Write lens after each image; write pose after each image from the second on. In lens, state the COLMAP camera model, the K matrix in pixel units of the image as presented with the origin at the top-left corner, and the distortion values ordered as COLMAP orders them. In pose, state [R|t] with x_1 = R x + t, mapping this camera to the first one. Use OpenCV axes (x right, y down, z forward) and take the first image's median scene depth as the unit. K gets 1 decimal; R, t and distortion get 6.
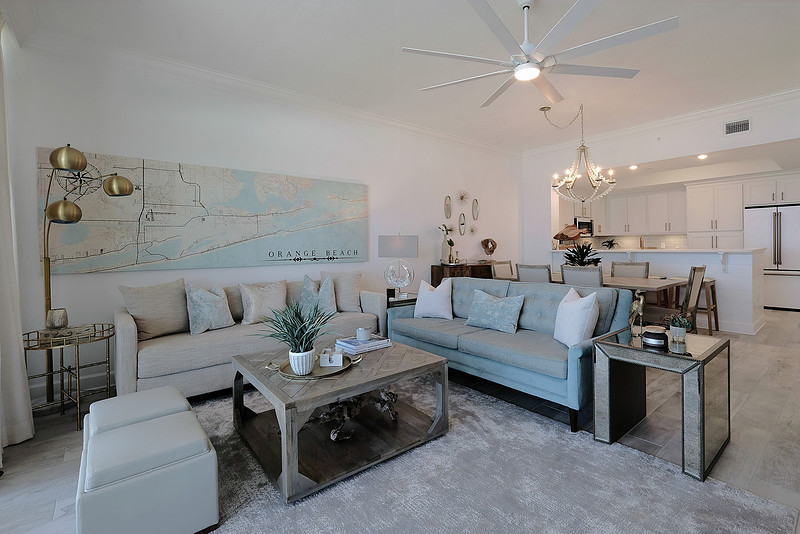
lens RADIAL K [[367.4, 0, 448.3], [0, 367.4, 246.8], [0, 0, 1]] dist [-0.003041, -0.000315]
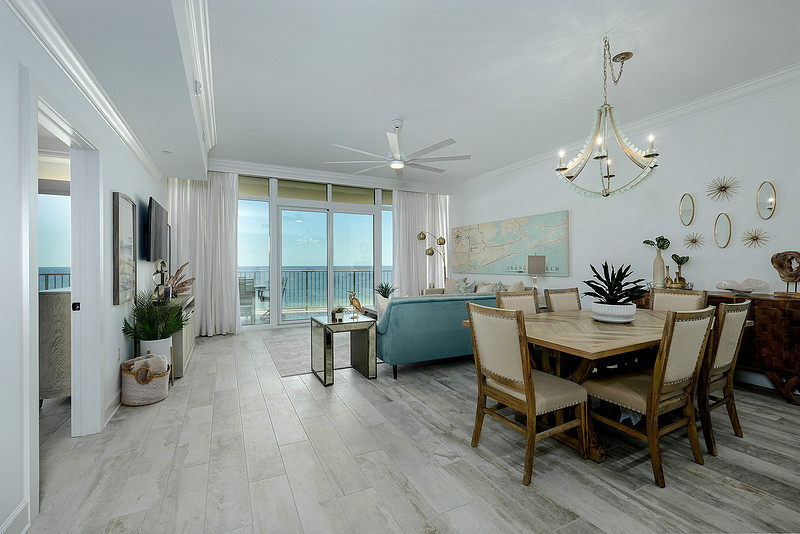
lens RADIAL K [[358.7, 0, 406.5], [0, 358.7, 262.9], [0, 0, 1]] dist [0.002329, -0.002350]
pose [[-0.253446, 0.003649, -0.967343, 0.997227], [-0.007014, 0.999960, 0.005610, -0.006705], [0.967324, 0.008207, -0.253410, 0.800200]]
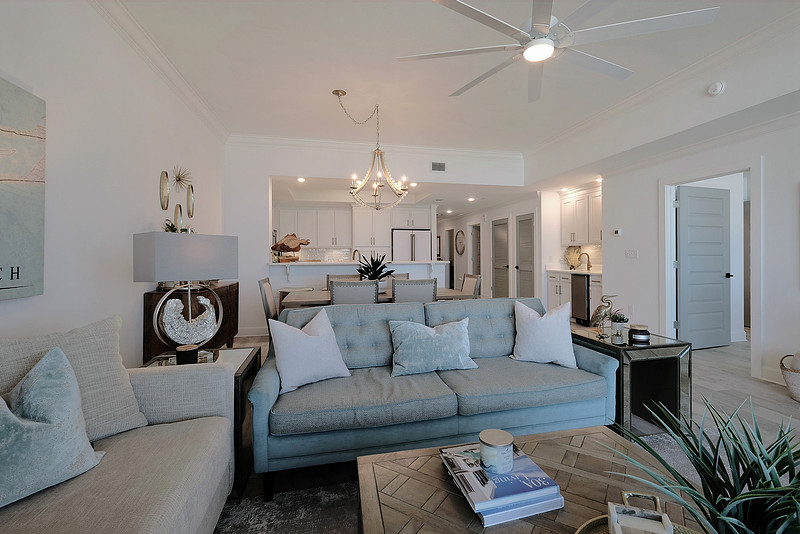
lens RADIAL K [[358.7, 0, 412.2], [0, 358.7, 253.2], [0, 0, 1]] dist [0.002329, -0.002350]
pose [[0.490475, 0.015120, 0.871324, -0.362549], [0.002381, 0.999822, -0.018690, 0.003030], [-0.871452, 0.011242, 0.490352, 0.463542]]
